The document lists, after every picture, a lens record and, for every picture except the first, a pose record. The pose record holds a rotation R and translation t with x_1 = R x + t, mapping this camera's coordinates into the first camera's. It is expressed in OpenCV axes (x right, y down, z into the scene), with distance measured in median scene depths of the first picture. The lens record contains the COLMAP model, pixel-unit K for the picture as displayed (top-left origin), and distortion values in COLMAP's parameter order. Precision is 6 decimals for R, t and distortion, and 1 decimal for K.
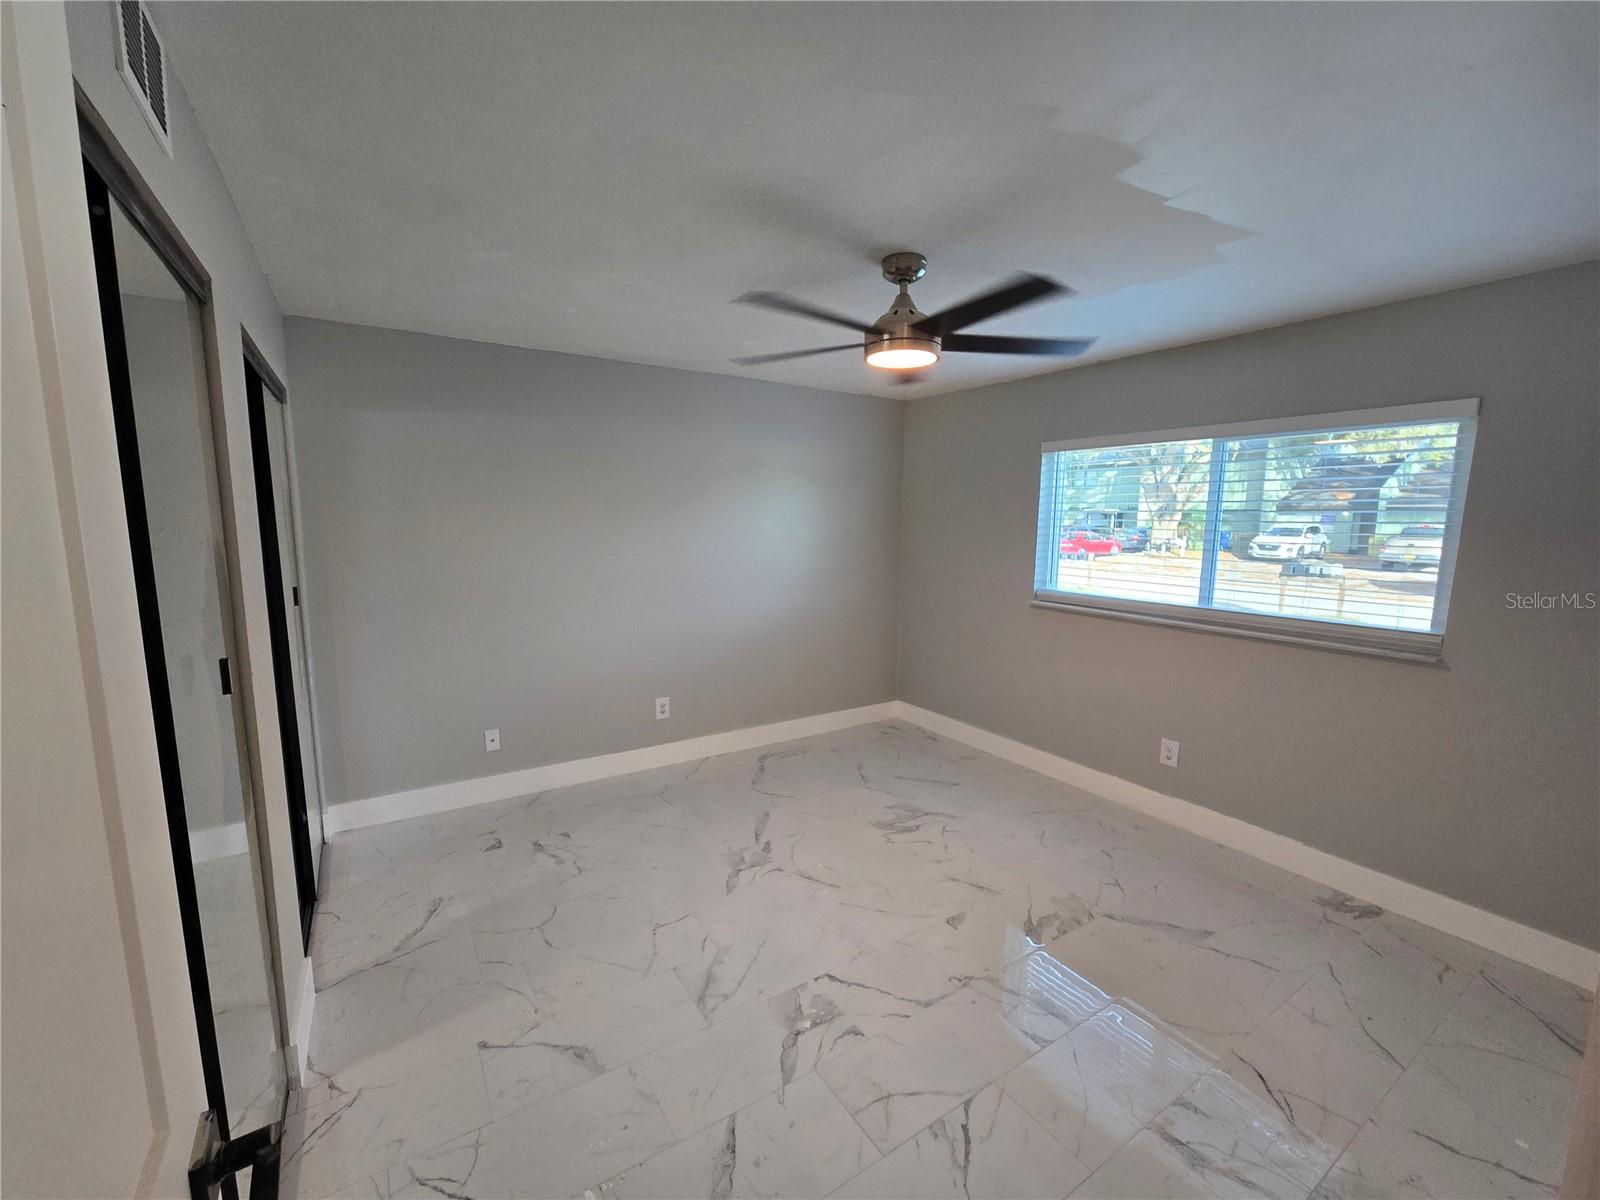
lens RADIAL K [[651.7, 0, 807.3], [0, 651.7, 608.1], [0, 0, 1]] dist [-0.000532, -0.000223]
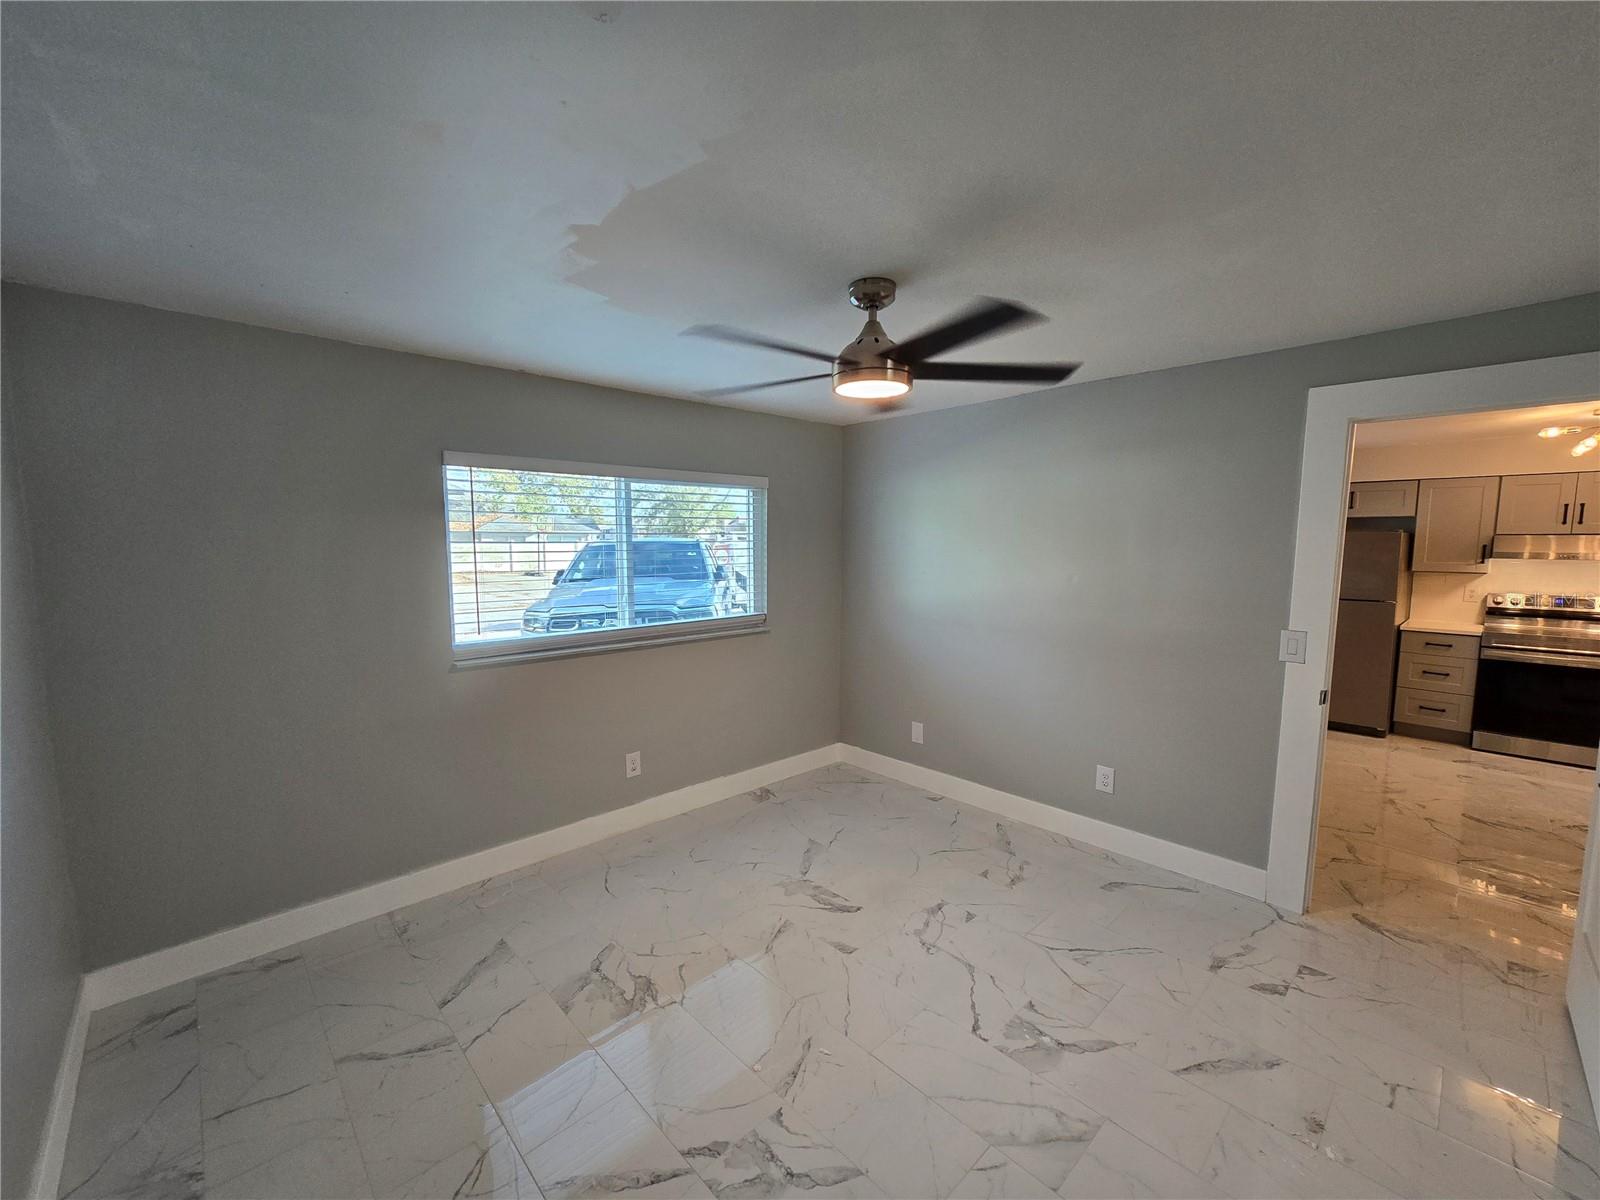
lens RADIAL K [[651.7, 0, 807.3], [0, 651.7, 608.1], [0, 0, 1]] dist [-0.000532, -0.000223]
pose [[-0.174961, -0.113800, 0.977977, -0.679106], [0.136372, 0.980923, 0.138540, -0.186182], [-0.975085, 0.157608, -0.156104, 1.100986]]
